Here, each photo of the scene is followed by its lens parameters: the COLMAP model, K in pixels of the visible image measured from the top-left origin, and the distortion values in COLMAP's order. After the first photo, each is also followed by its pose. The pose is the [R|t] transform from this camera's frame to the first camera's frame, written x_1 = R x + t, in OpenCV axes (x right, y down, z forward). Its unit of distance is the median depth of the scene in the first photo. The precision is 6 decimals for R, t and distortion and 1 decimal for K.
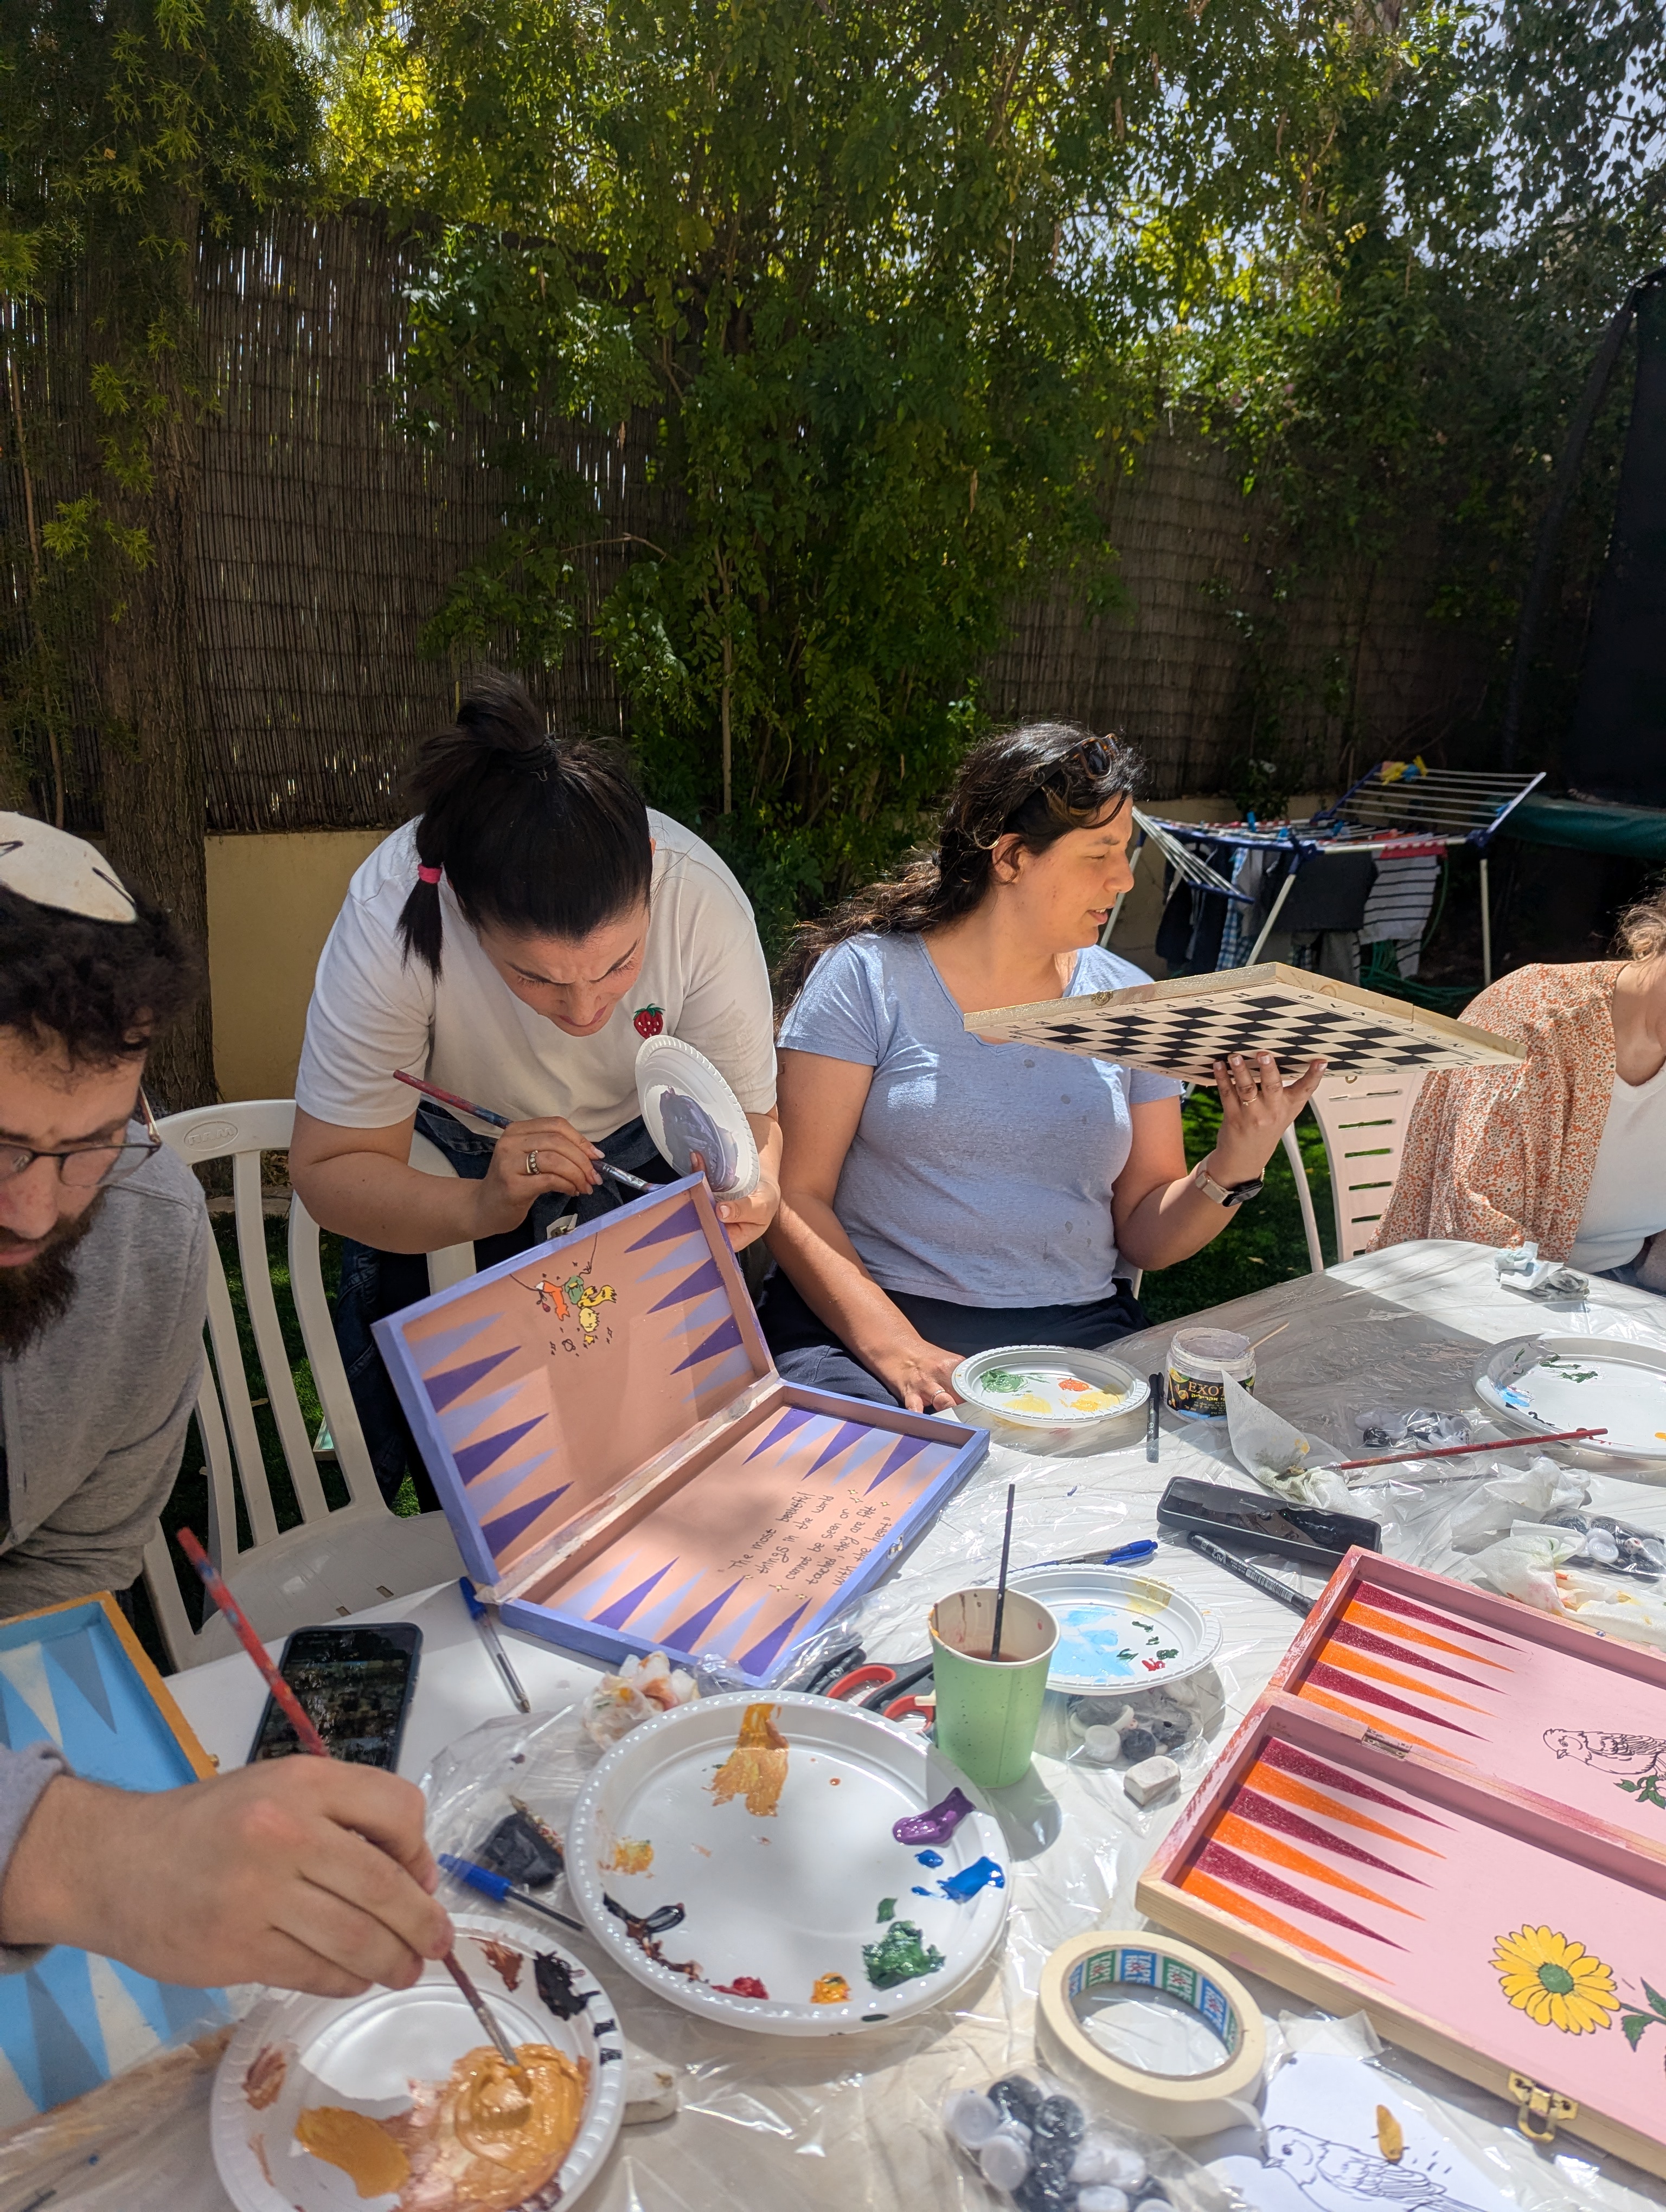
lens RADIAL K [[1567.2, 0, 845.7], [0, 1567.2, 1112.1], [0, 0, 1]] dist [0.064529, -0.054278]
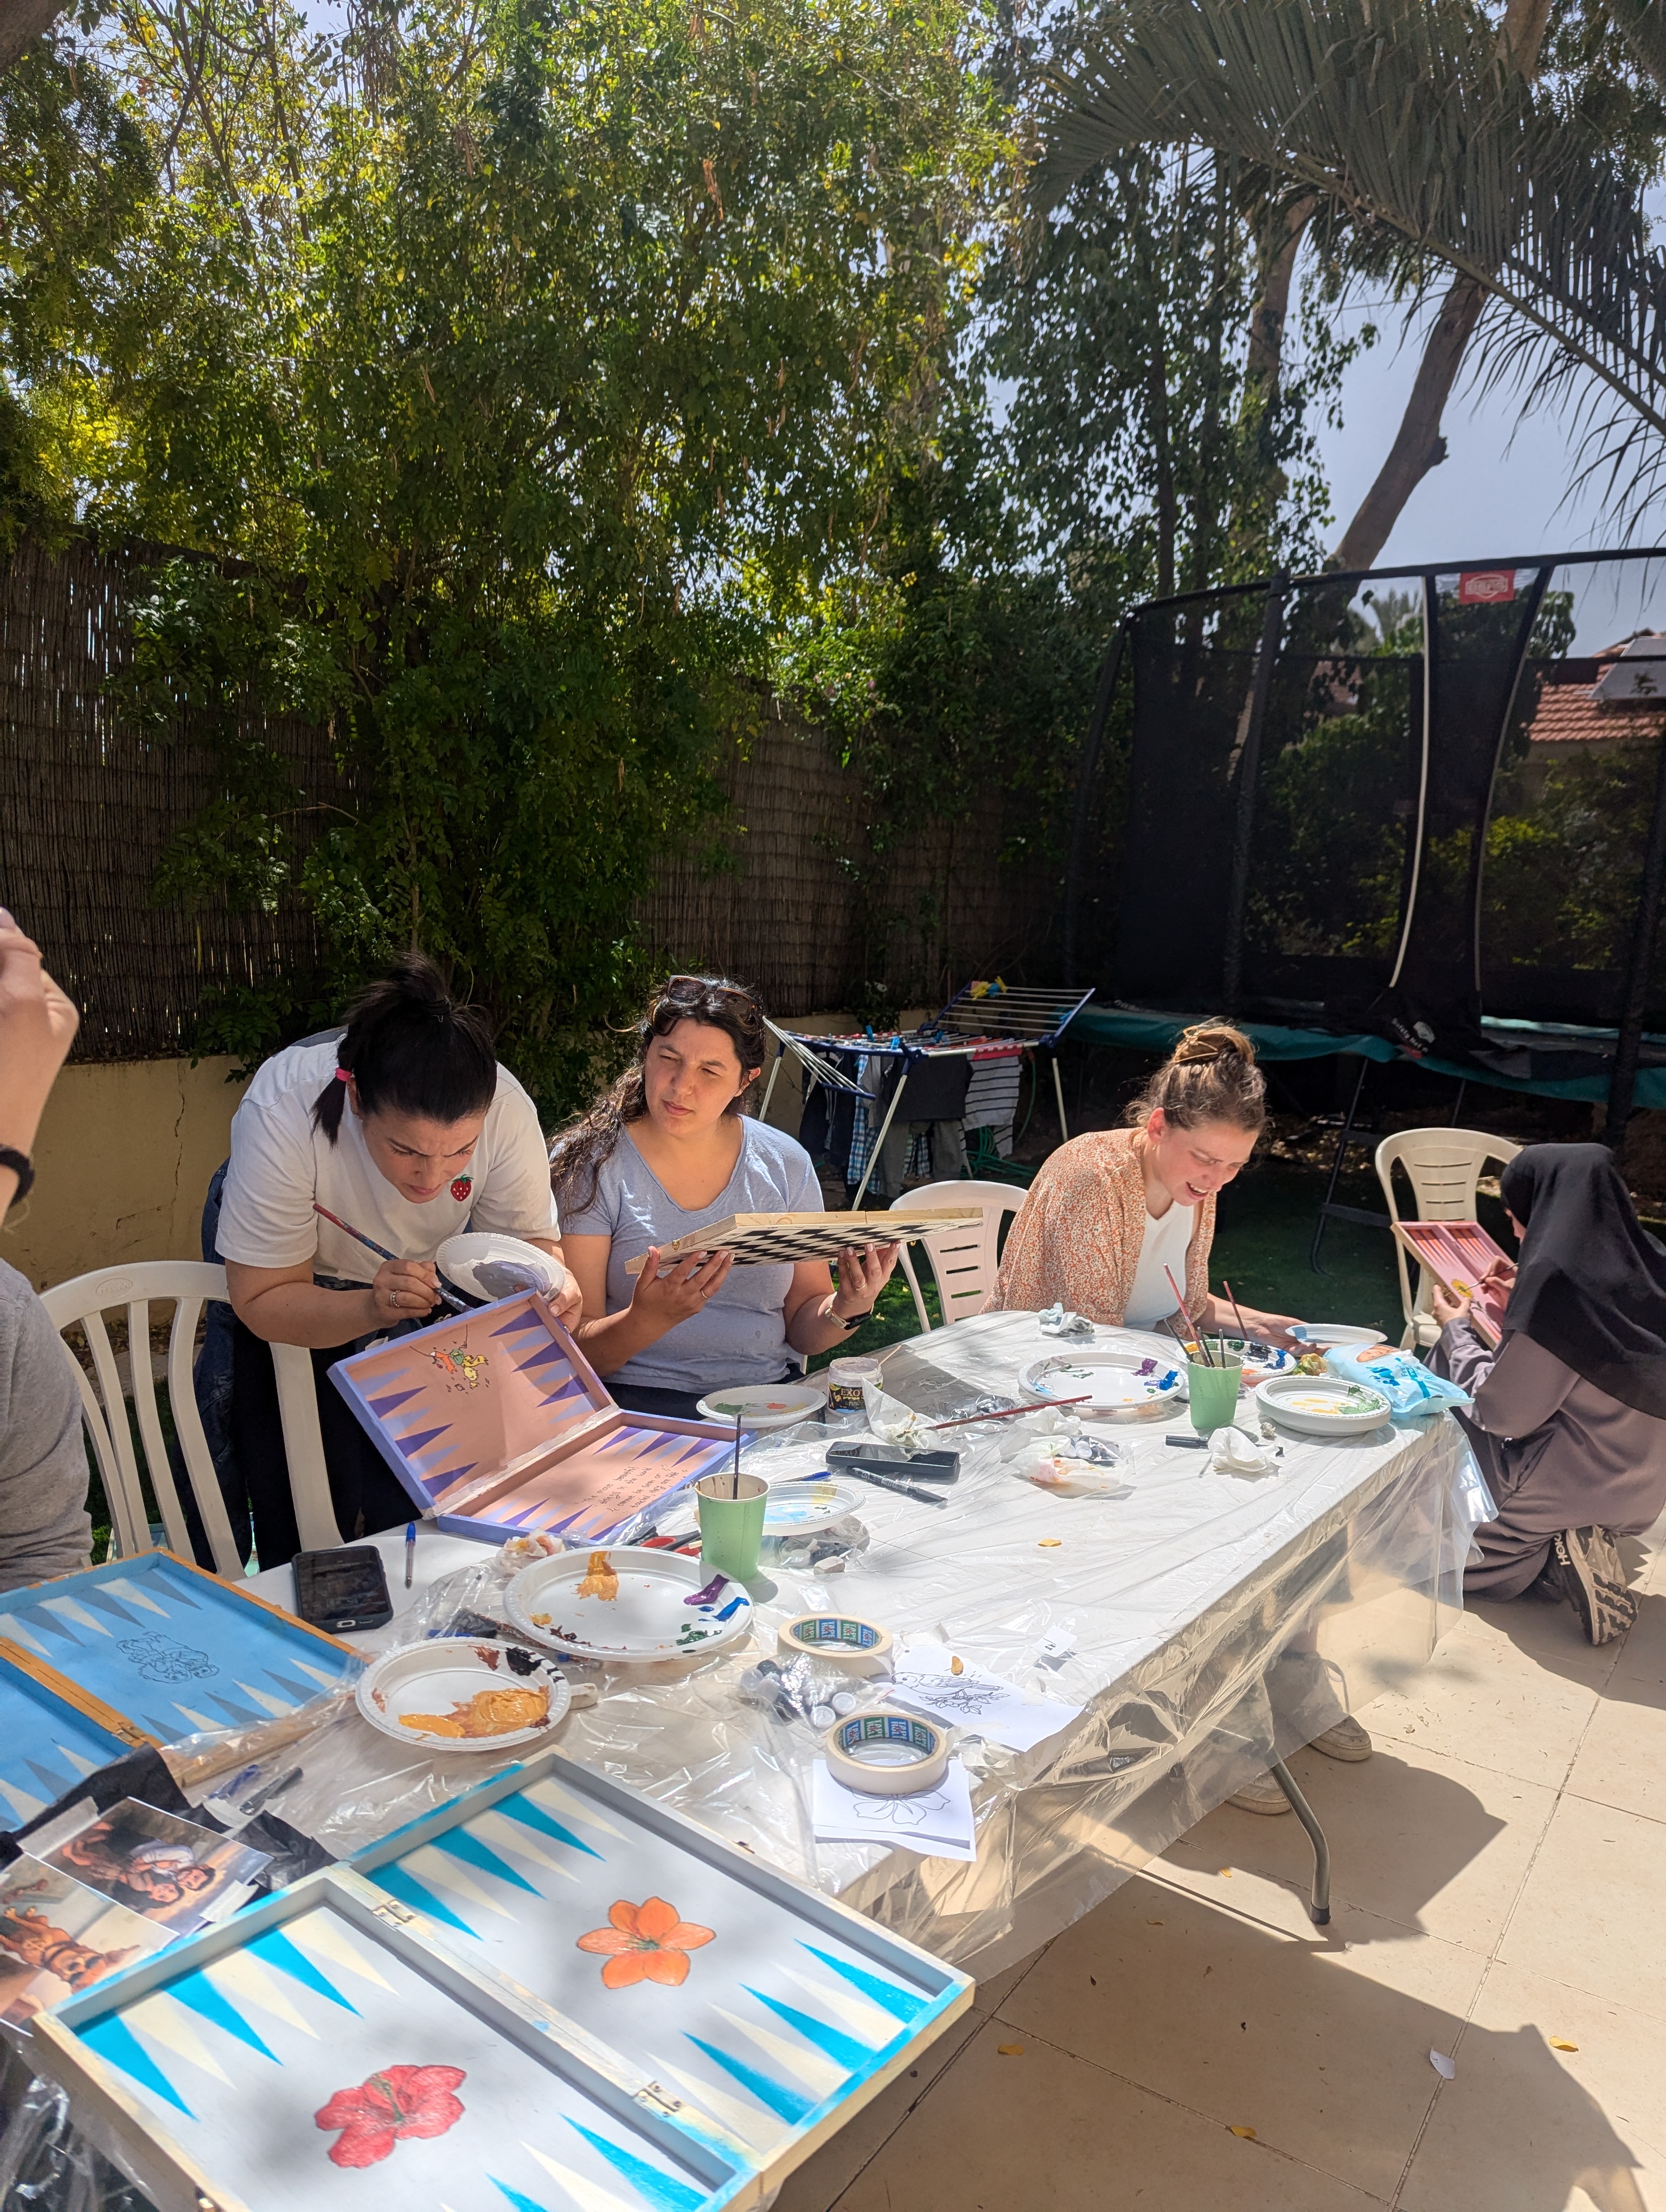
lens RADIAL K [[1567.2, 0, 853.6], [0, 1567.2, 1145.8], [0, 0, 1]] dist [0.064529, -0.054278]
pose [[0.972735, -0.047248, 0.227054, -0.073574], [0.072887, 0.991703, -0.105891, 0.066449], [-0.220167, 0.119553, 0.968108, -0.355466]]
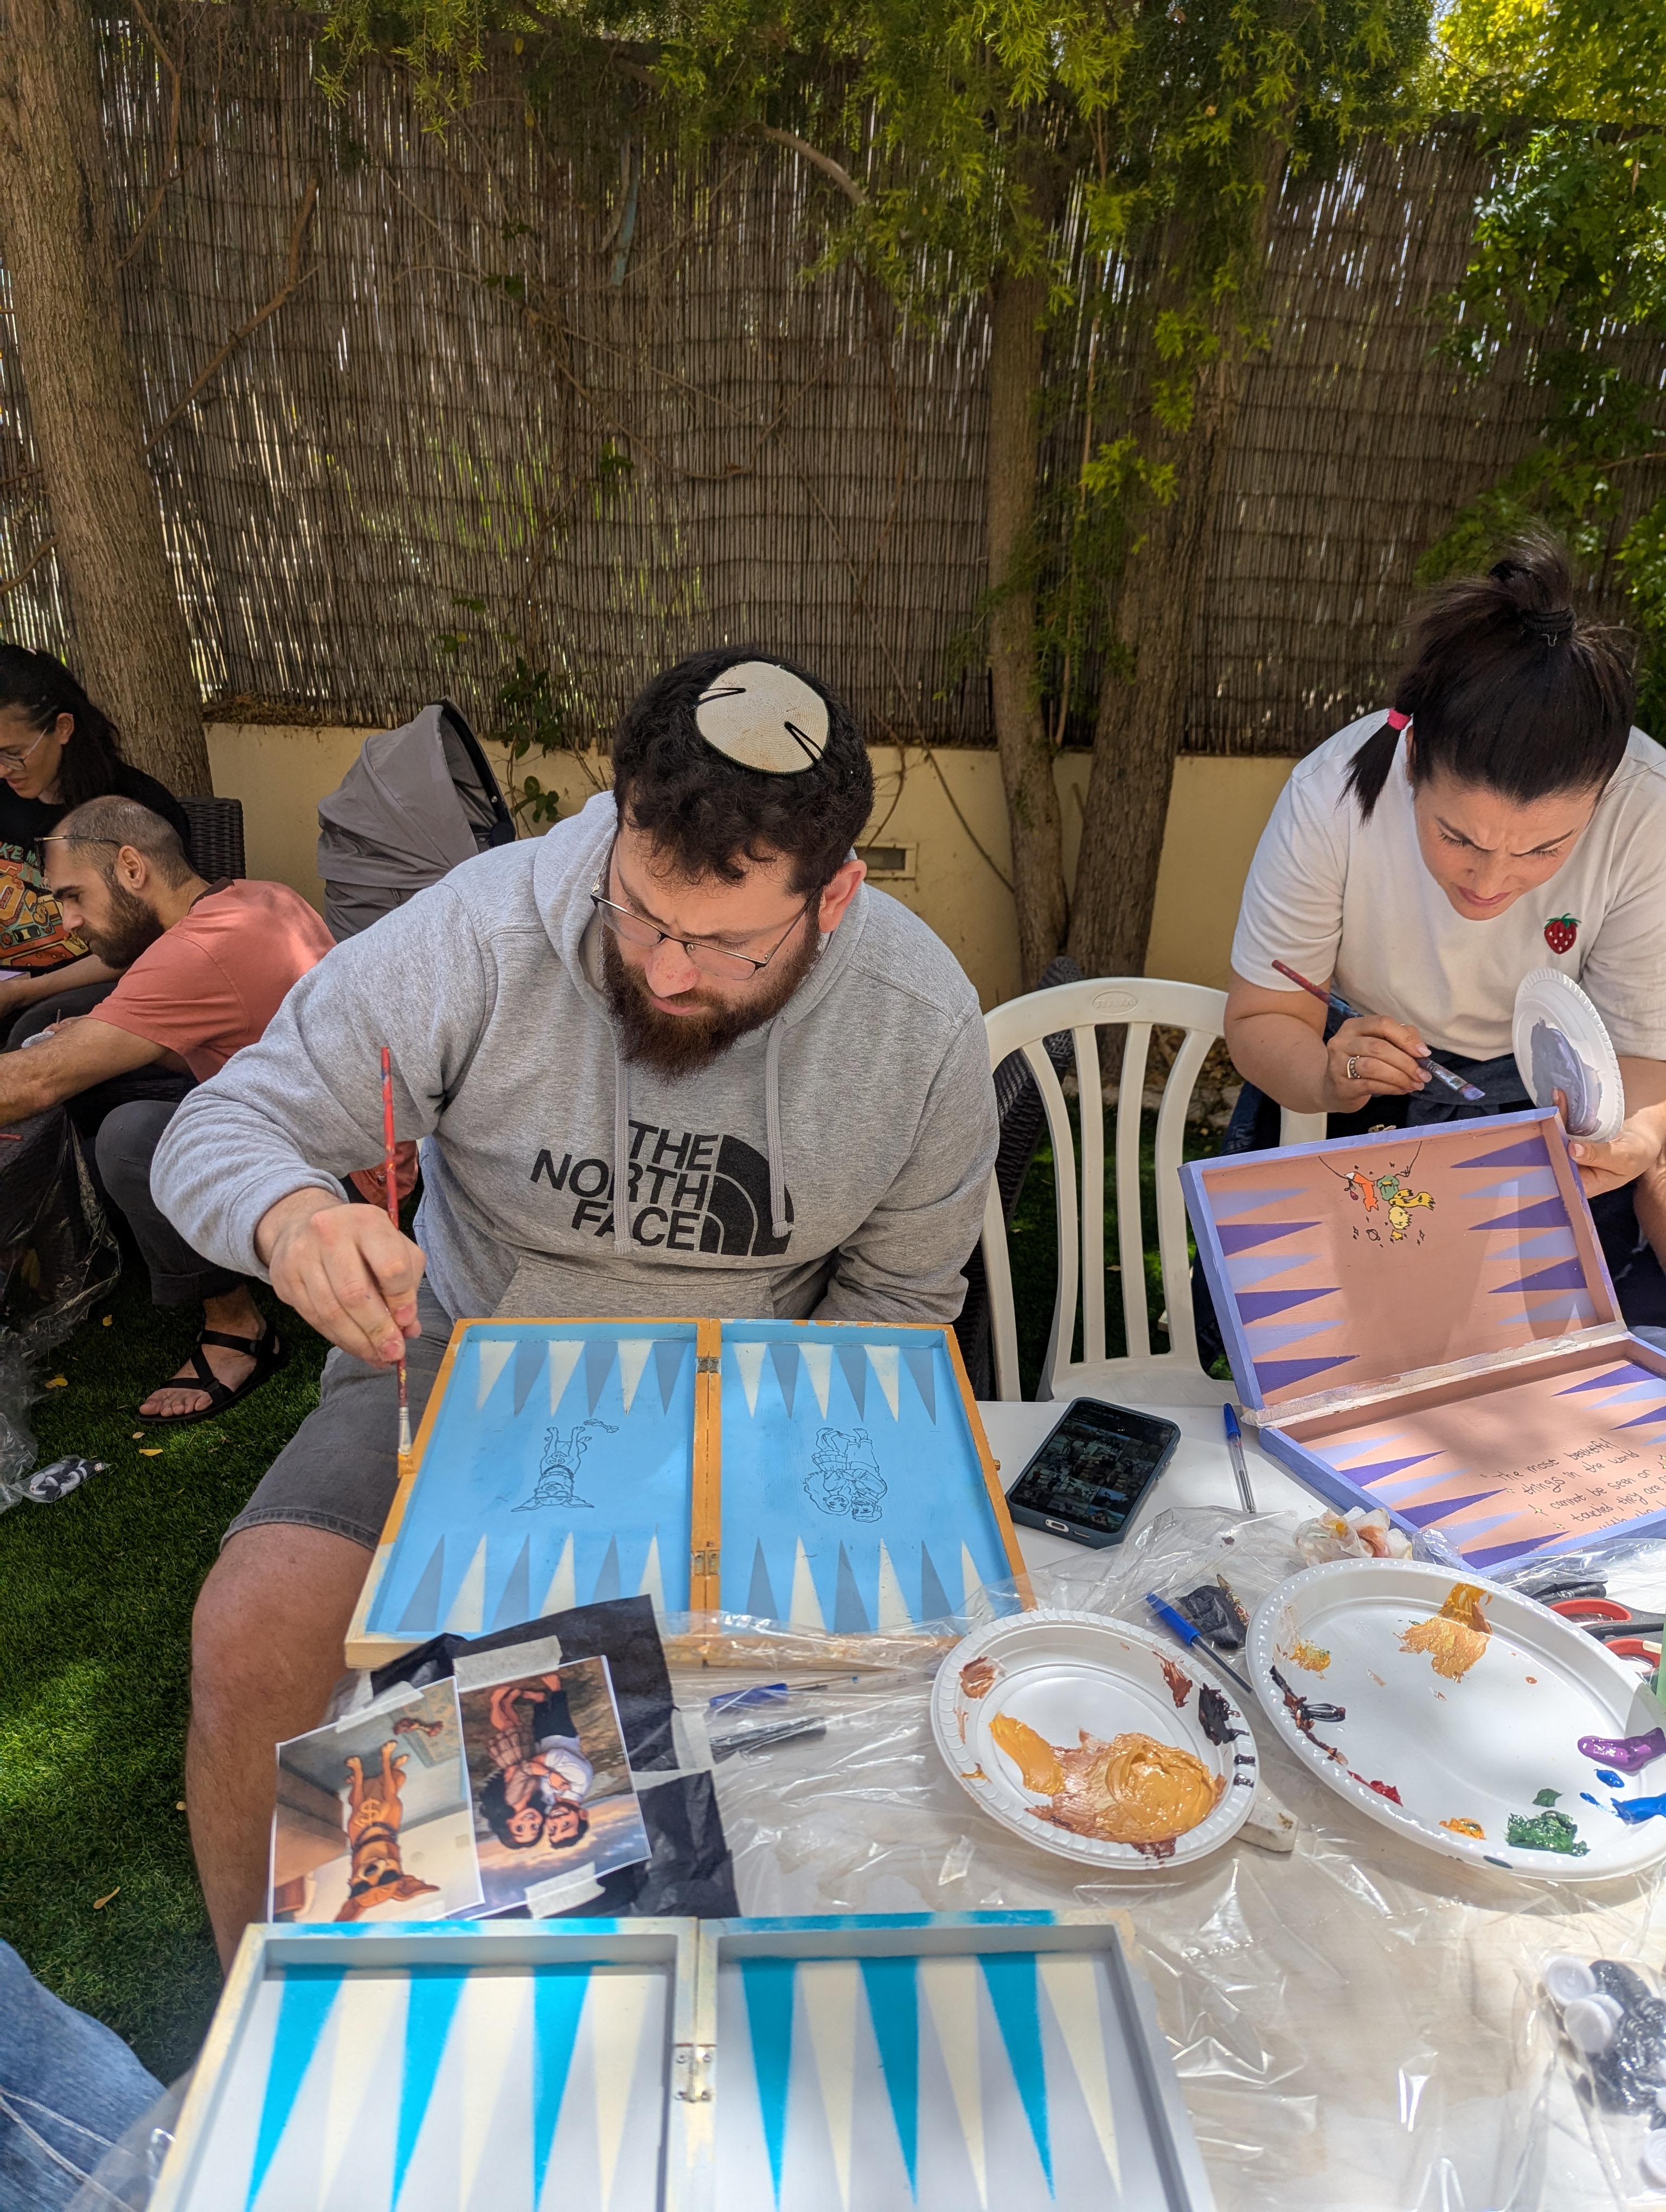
lens RADIAL K [[1567.2, 0, 835.5], [0, 1567.2, 1122.0], [0, 0, 1]] dist [0.064529, -0.054278]
pose [[0.823242, 0.185888, -0.536394, 0.049593], [-0.163515, 0.982471, 0.089519, 0.024667], [0.543632, 0.014013, 0.839207, -0.048218]]
